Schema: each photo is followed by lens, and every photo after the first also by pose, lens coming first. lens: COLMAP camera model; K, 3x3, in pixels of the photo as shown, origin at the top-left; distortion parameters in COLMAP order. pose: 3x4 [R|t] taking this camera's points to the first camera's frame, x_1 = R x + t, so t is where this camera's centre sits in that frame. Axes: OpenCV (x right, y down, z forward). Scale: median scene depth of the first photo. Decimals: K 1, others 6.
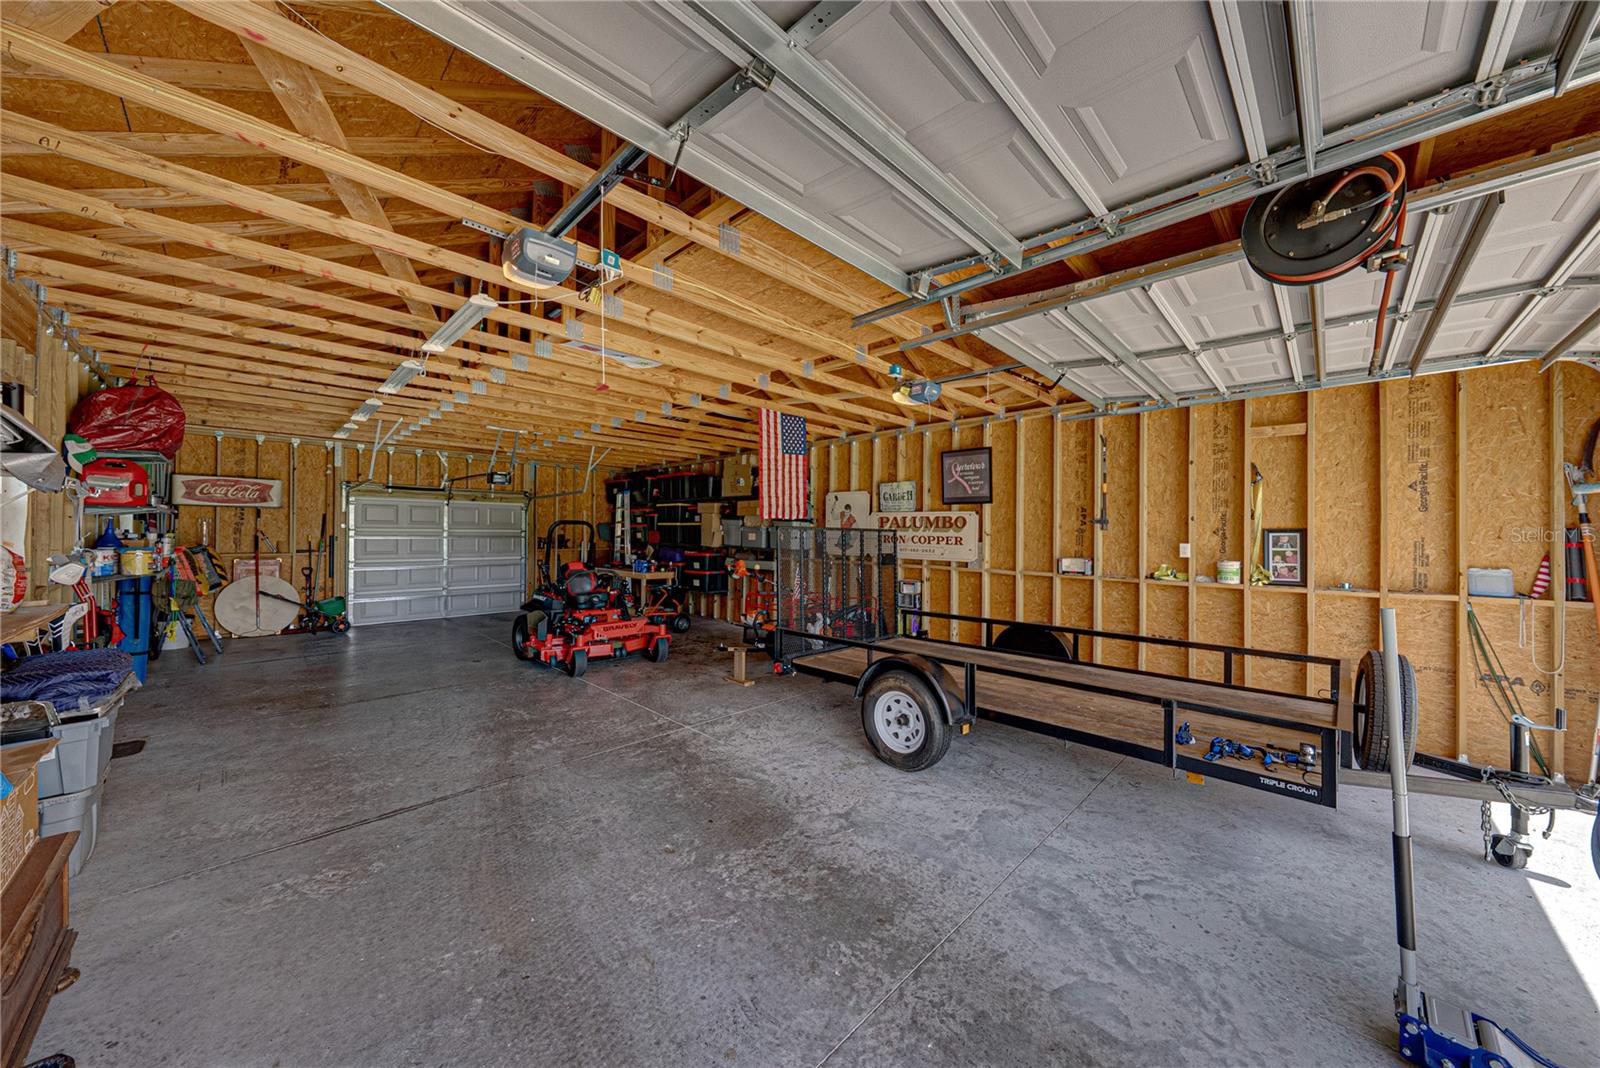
lens RADIAL K [[551.3, 0, 800.0], [0, 551.3, 534.0], [0, 0, 1]] dist [0.000143, 0.000020]
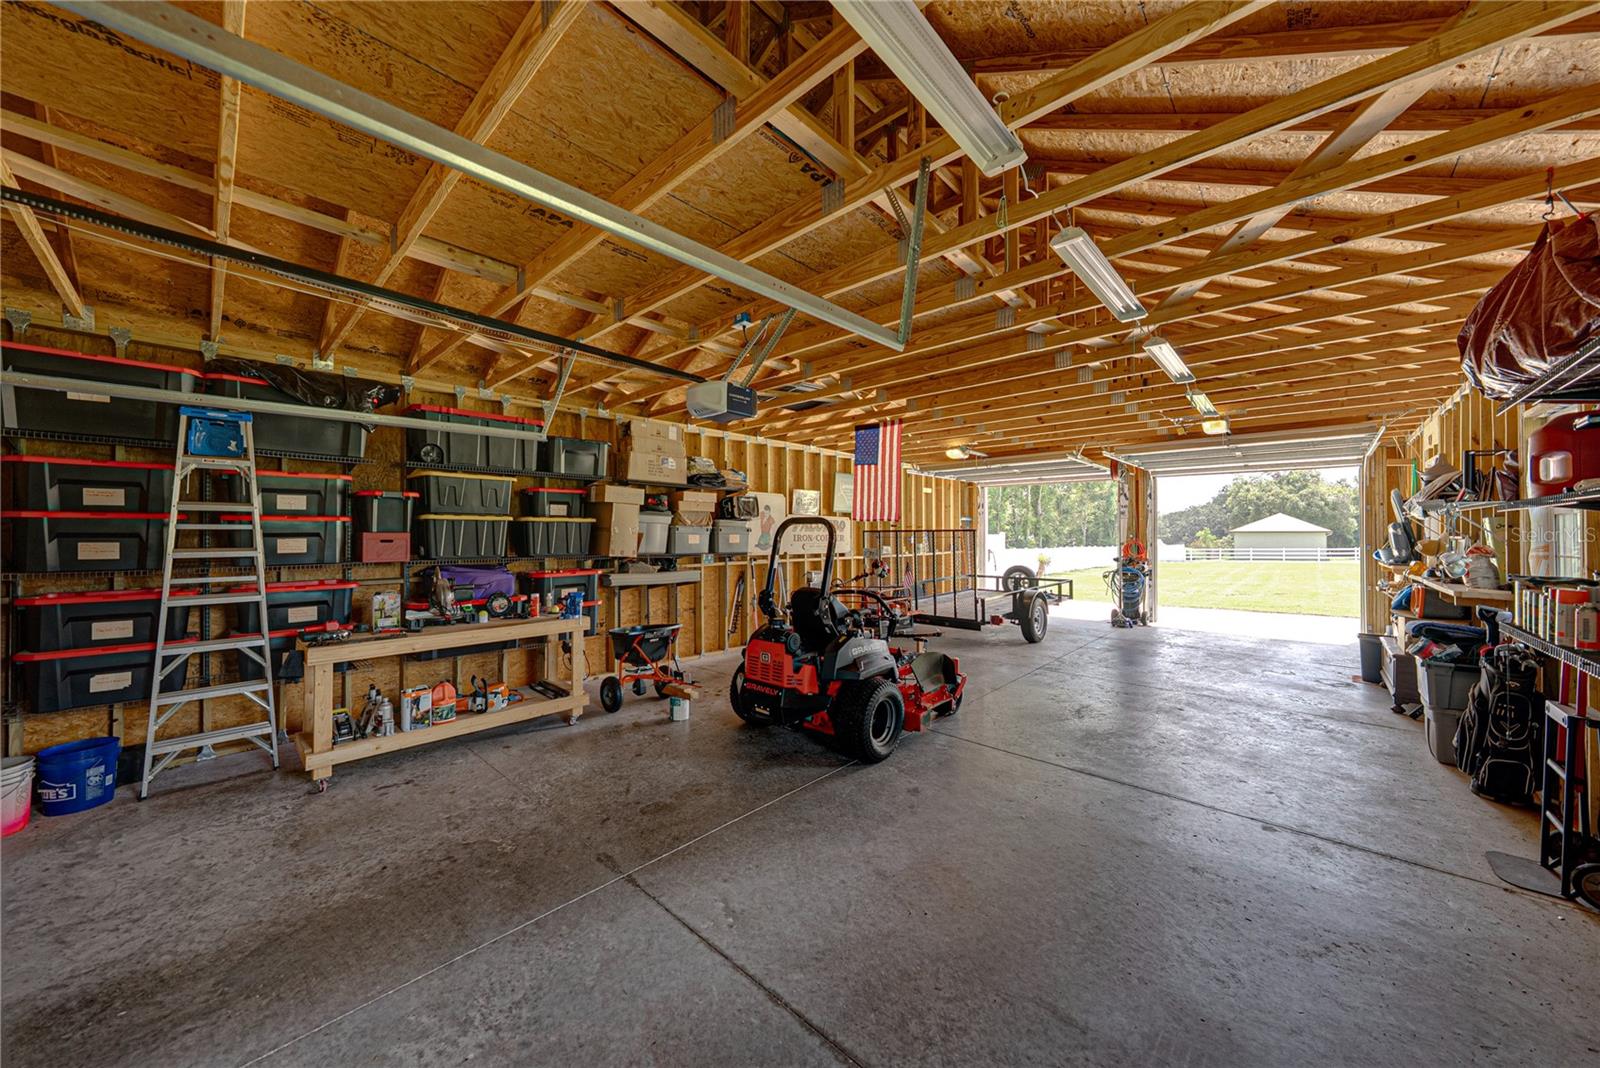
lens RADIAL K [[551.3, 0, 800.0], [0, 551.3, 534.0], [0, 0, 1]] dist [0.000143, 0.000020]
pose [[-0.034730, -0.009434, 0.999352, -1.051714], [0.004088, 0.999946, 0.009582, -0.010852], [-0.999388, 0.004418, -0.034689, 1.090282]]
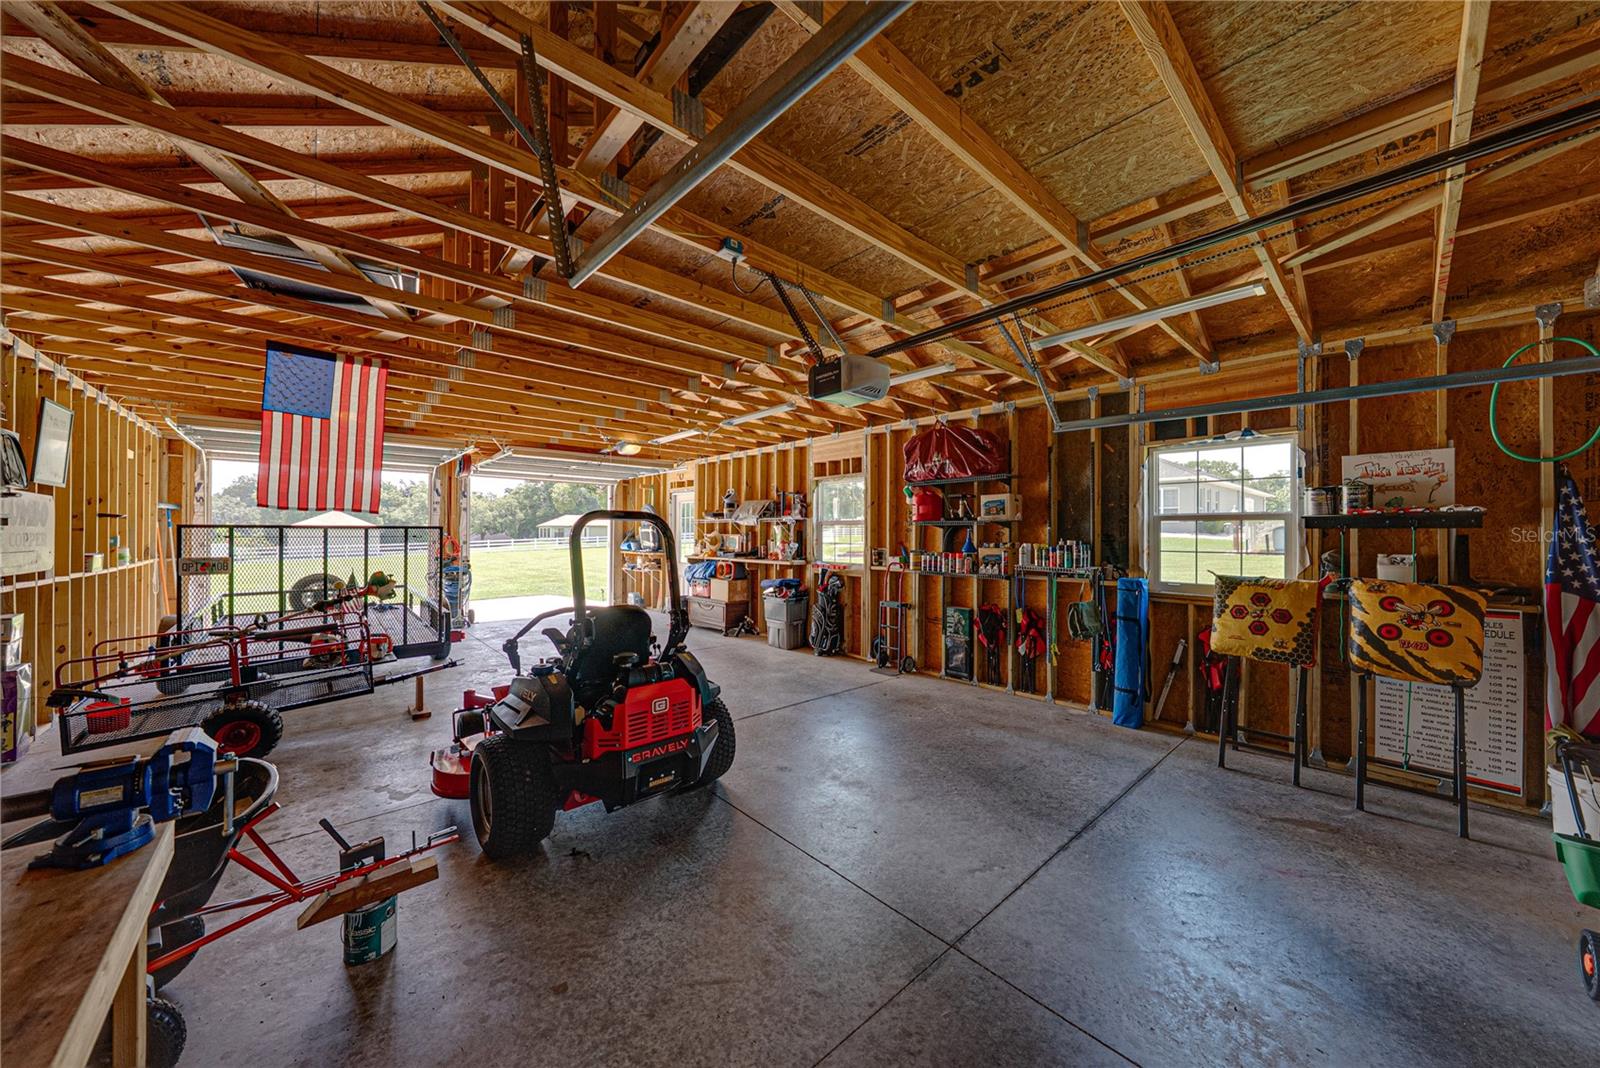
lens RADIAL K [[551.3, 0, 800.0], [0, 551.3, 534.0], [0, 0, 1]] dist [0.000143, 0.000020]
pose [[-0.997957, -0.013448, 0.062458, -0.614949], [-0.012989, 0.999886, 0.007749, -0.010286], [-0.062556, 0.006922, -0.998017, 1.504115]]
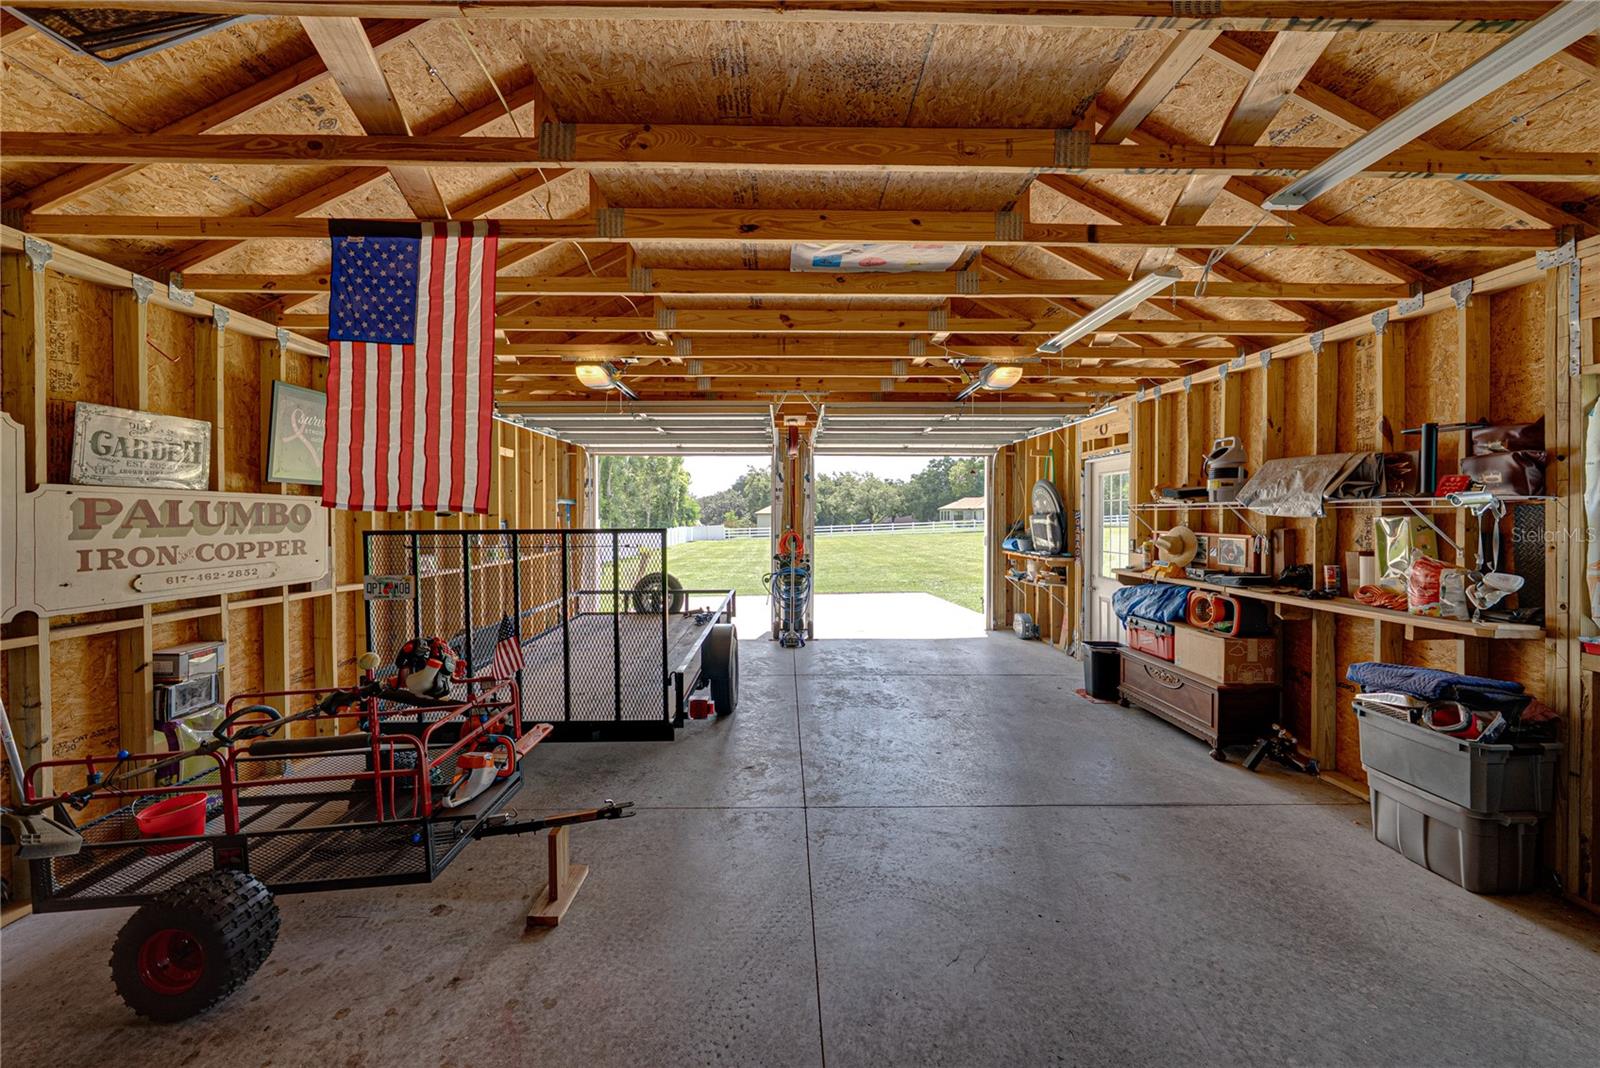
lens RADIAL K [[553.0, 0, 799.3], [0, 553.0, 516.8], [0, 0, 1]] dist [-0.001507, -0.000139]
pose [[-0.724059, -0.009691, 0.689670, -0.454753], [0.000343, 0.999896, 0.014411, -0.025636], [-0.689738, 0.010671, -0.723980, 0.996903]]
